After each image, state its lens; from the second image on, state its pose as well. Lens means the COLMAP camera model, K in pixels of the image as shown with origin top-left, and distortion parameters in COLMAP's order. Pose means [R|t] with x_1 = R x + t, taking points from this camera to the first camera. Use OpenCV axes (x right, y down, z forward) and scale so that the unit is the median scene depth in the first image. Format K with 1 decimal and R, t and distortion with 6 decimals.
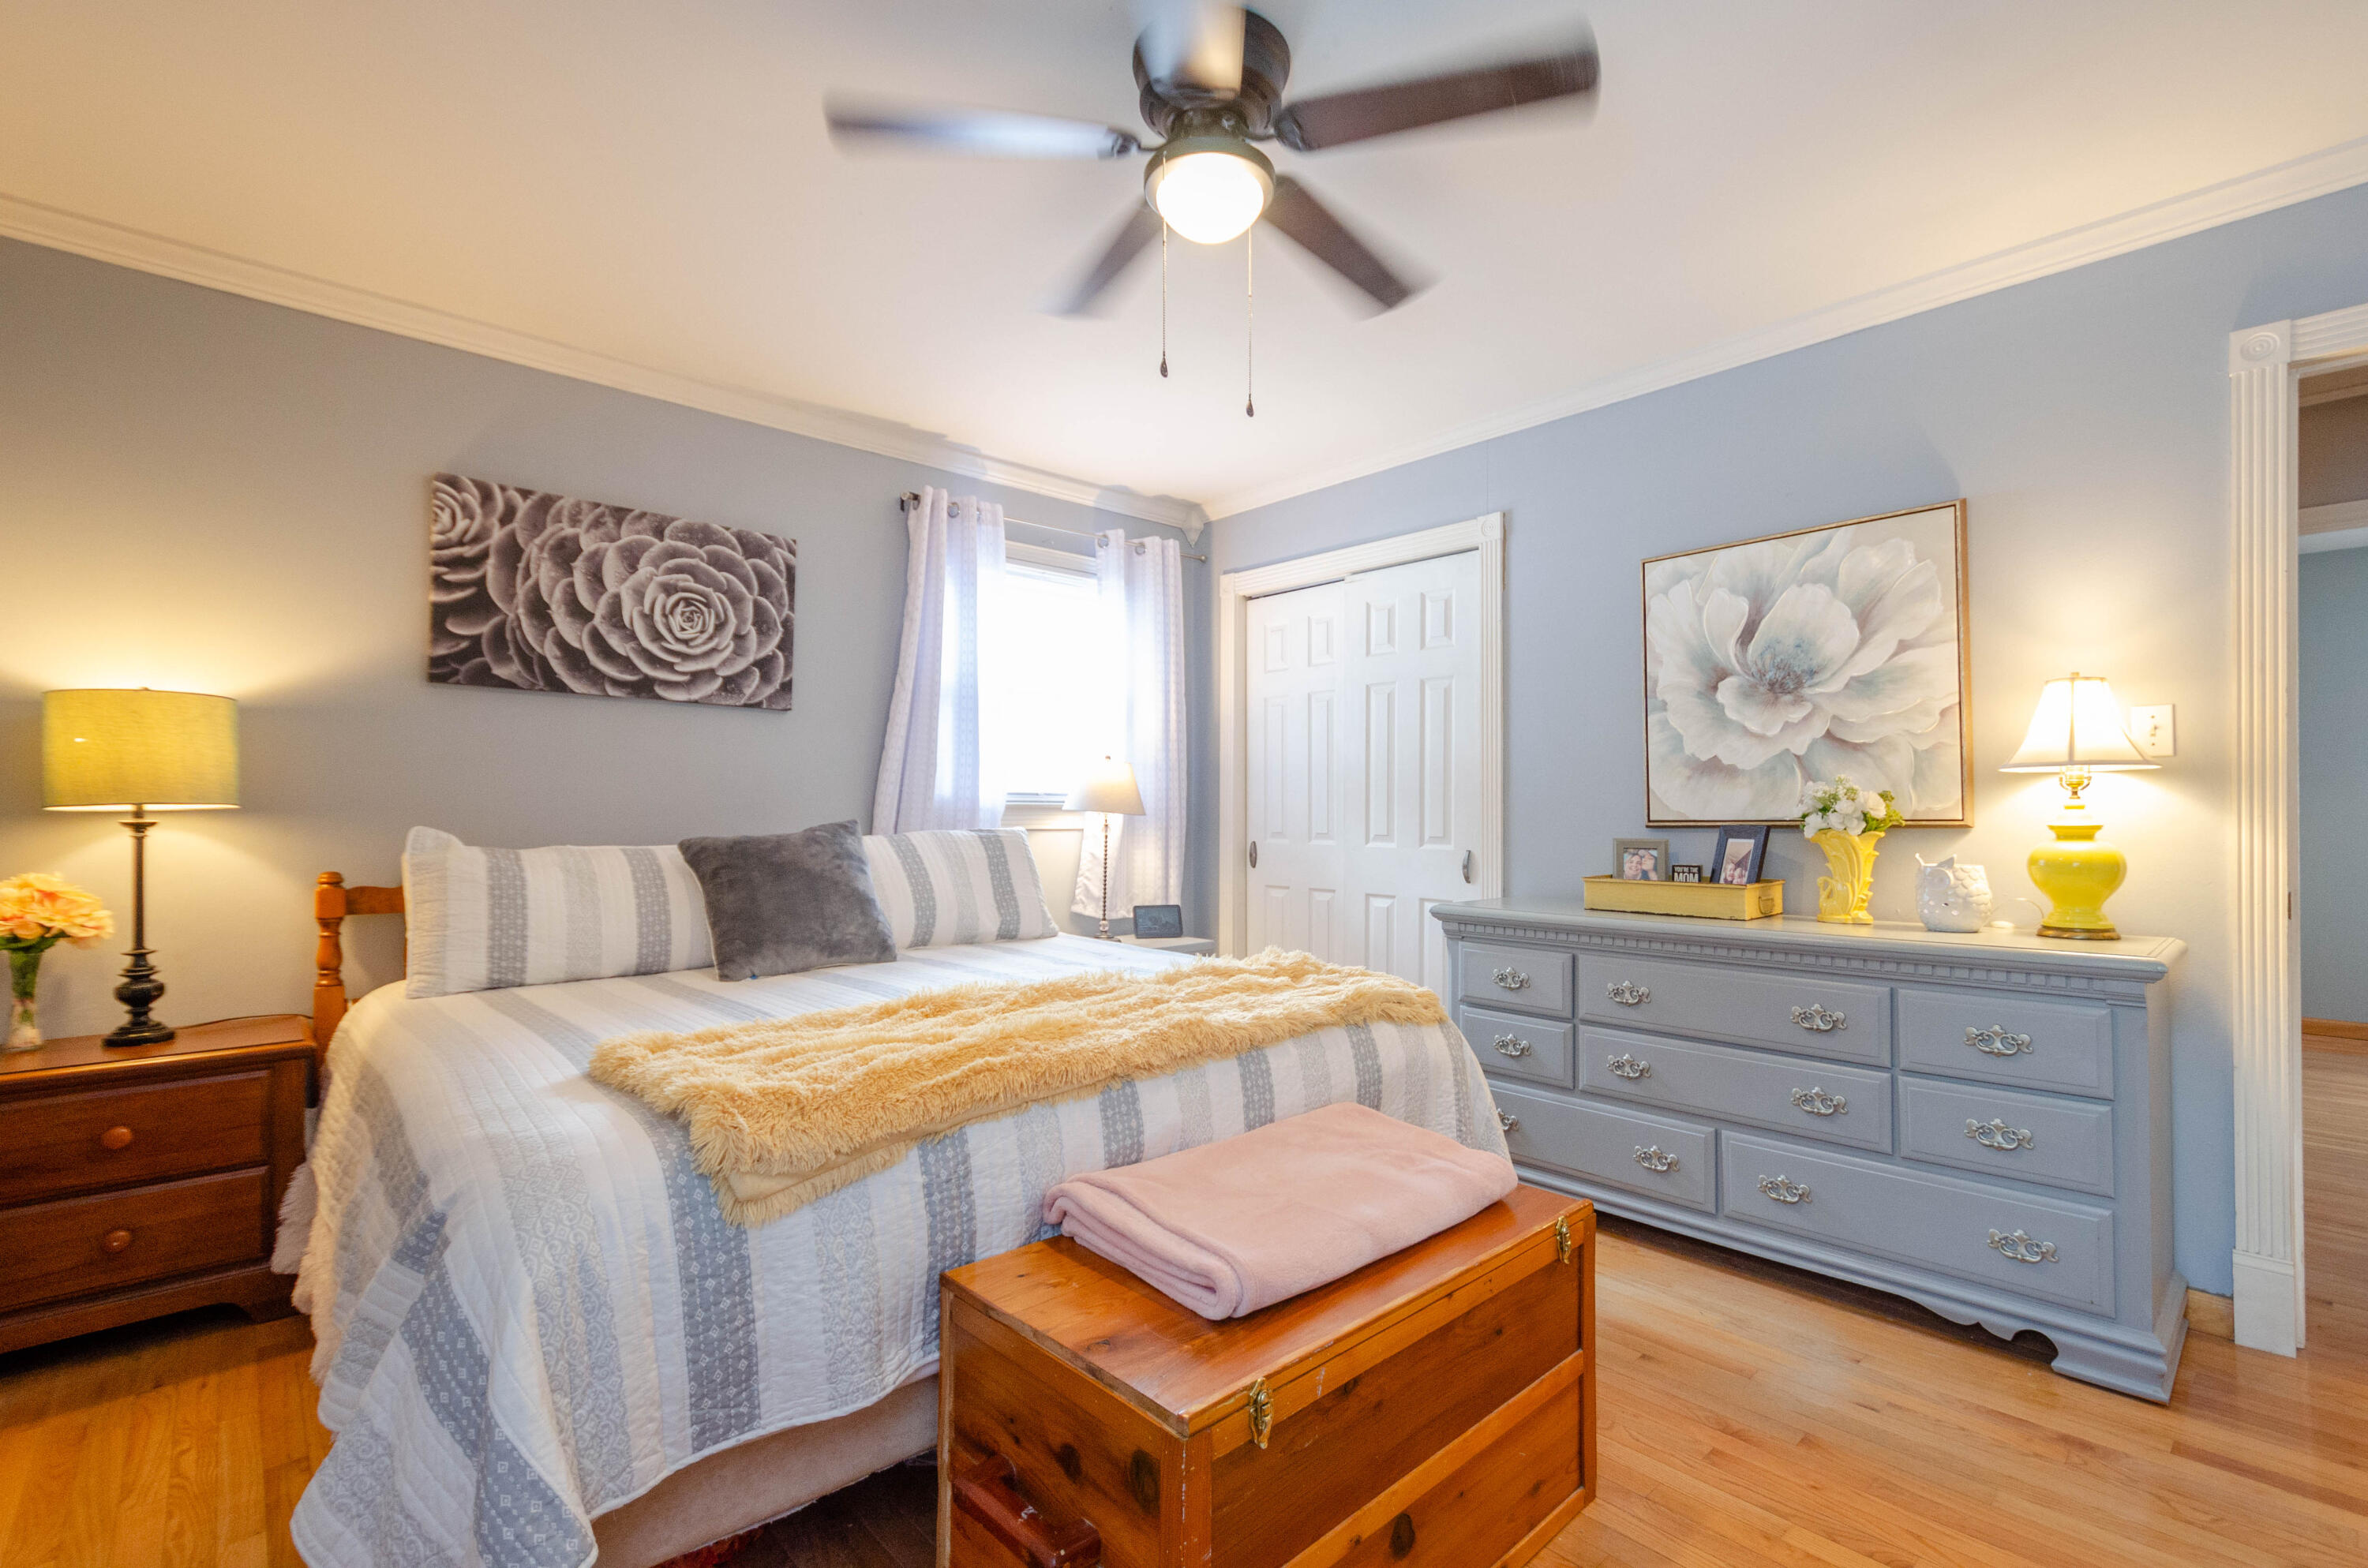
lens RADIAL K [[1060.5, 0, 1201.8], [0, 1060.5, 796.4], [0, 0, 1]] dist [0.017347, -0.005667]
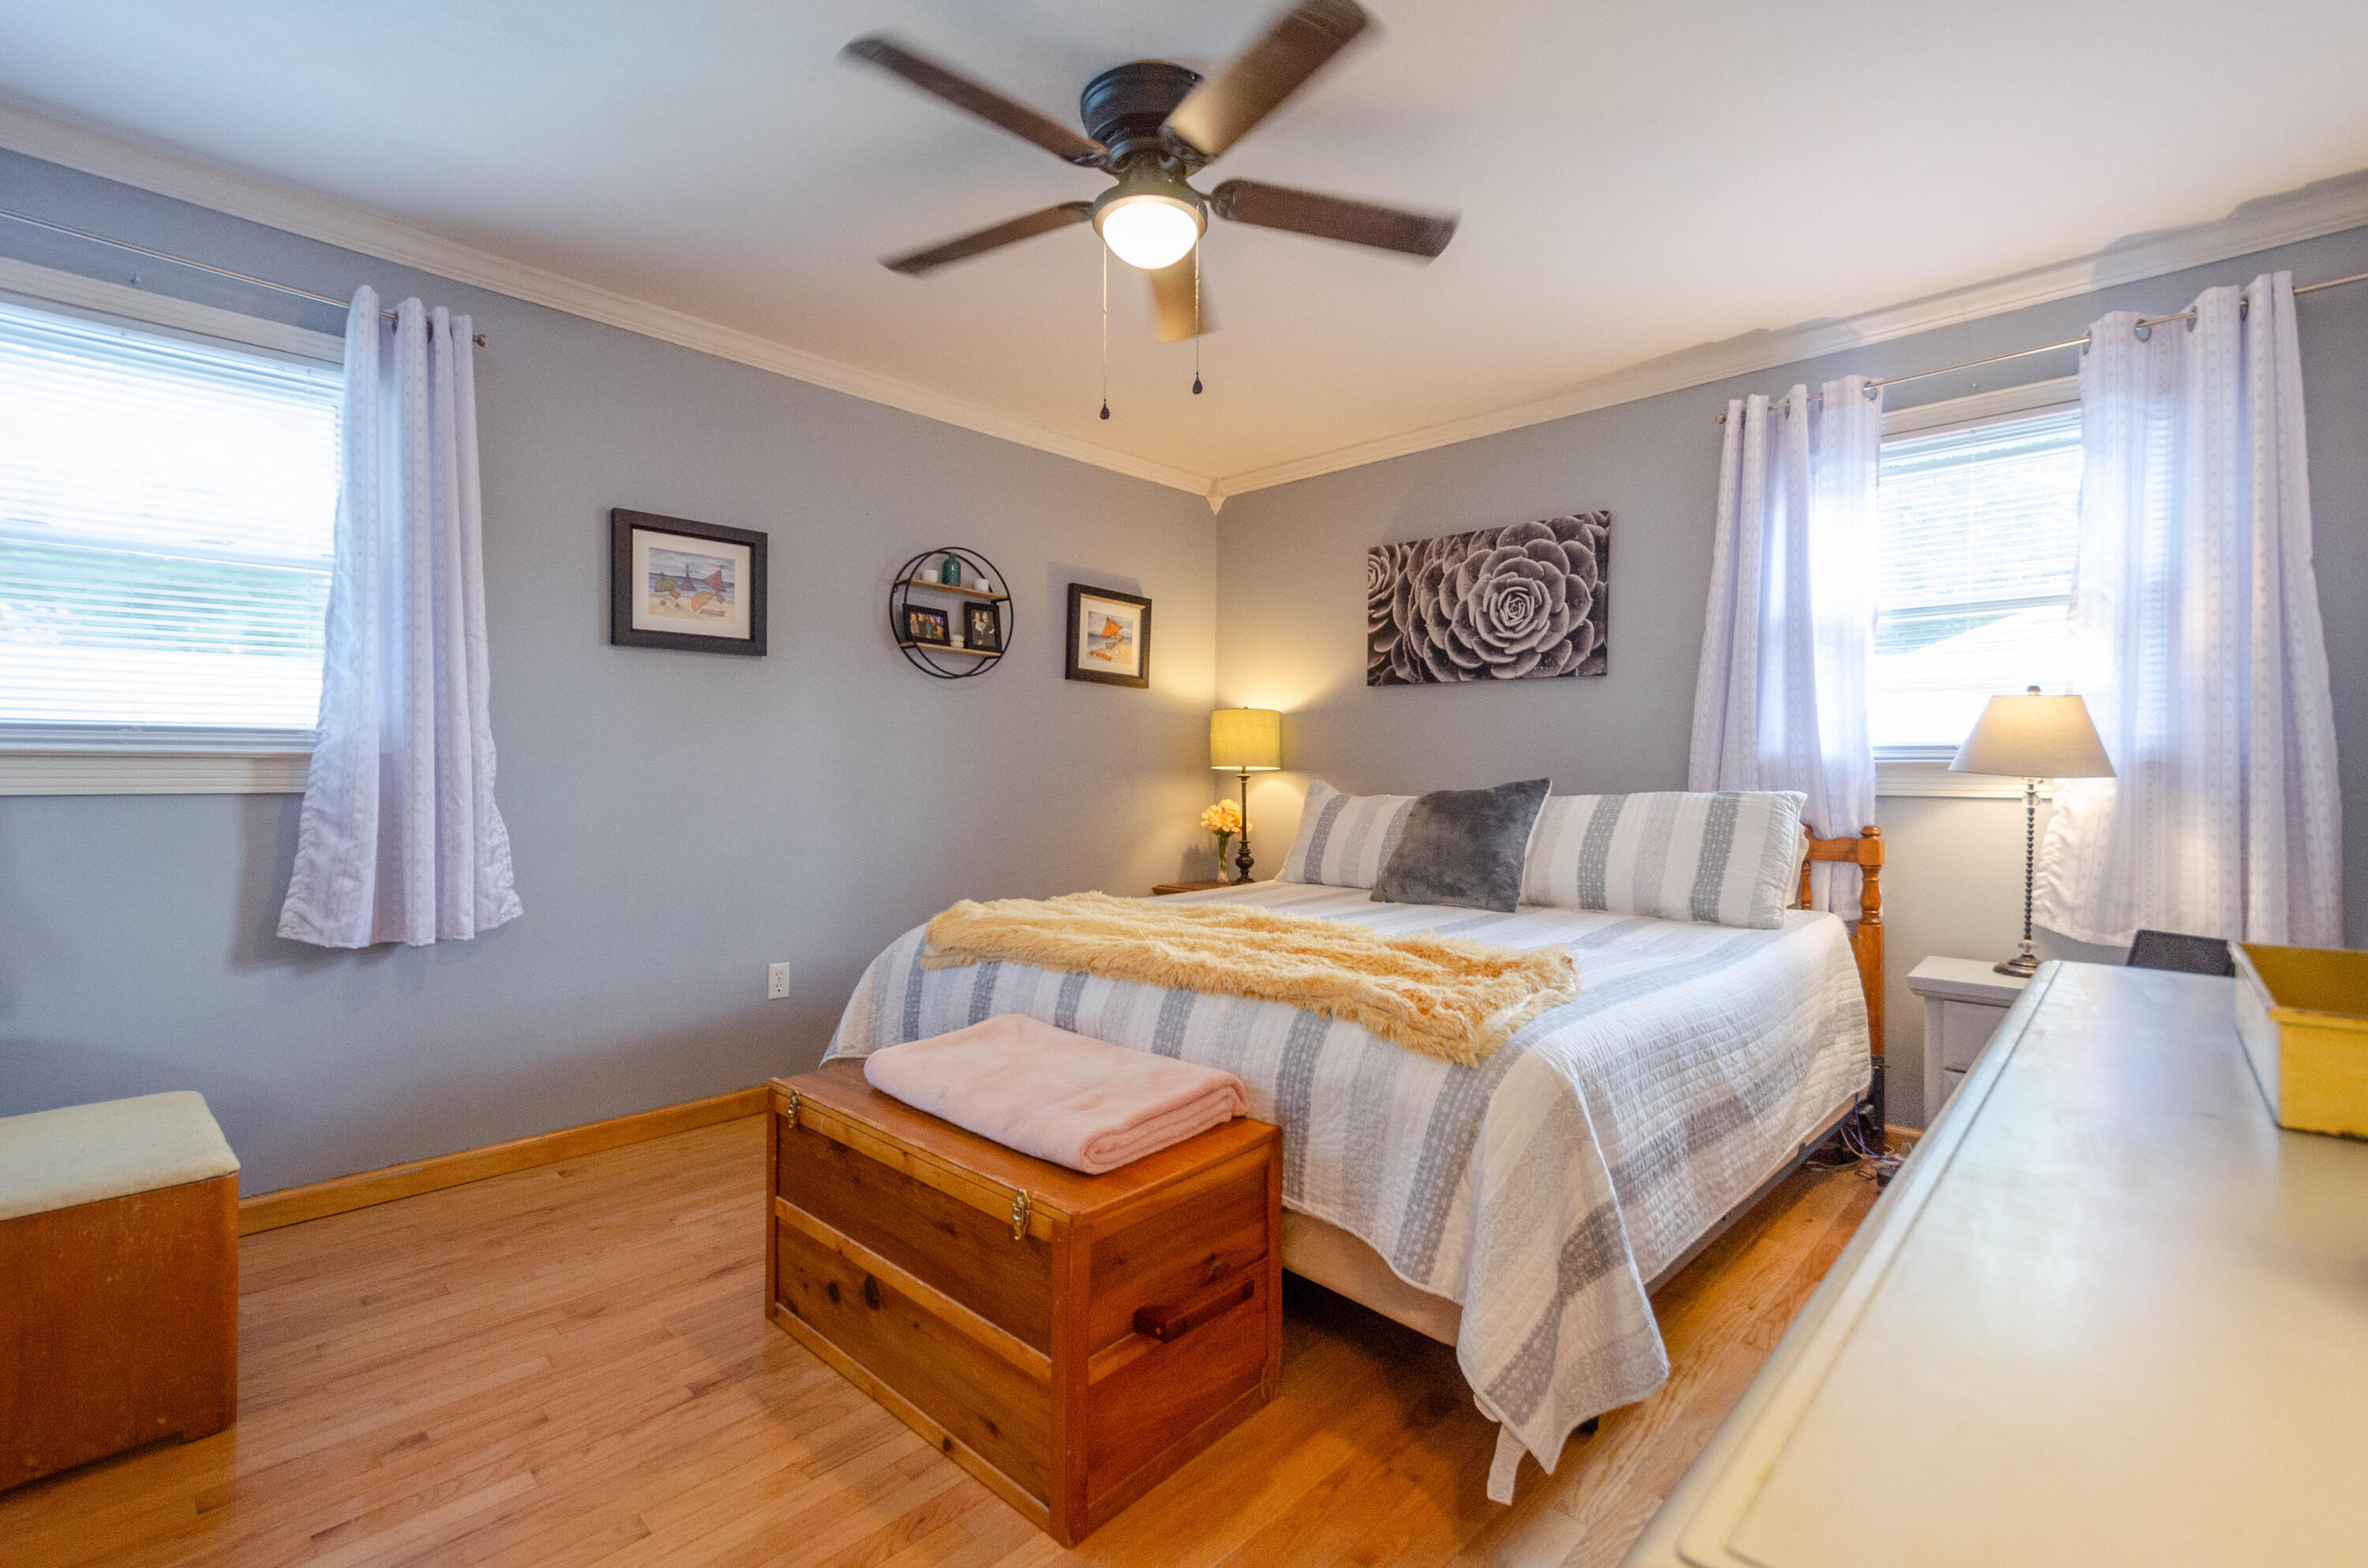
lens RADIAL K [[1060.5, 0, 1200.5], [0, 1060.5, 774.8], [0, 0, 1]] dist [0.017347, -0.005667]
pose [[0.059376, 0.003103, -0.998231, 0.701804], [0.010141, 0.999942, 0.003711, 0.010833], [0.998184, -0.010344, 0.059341, 0.596889]]
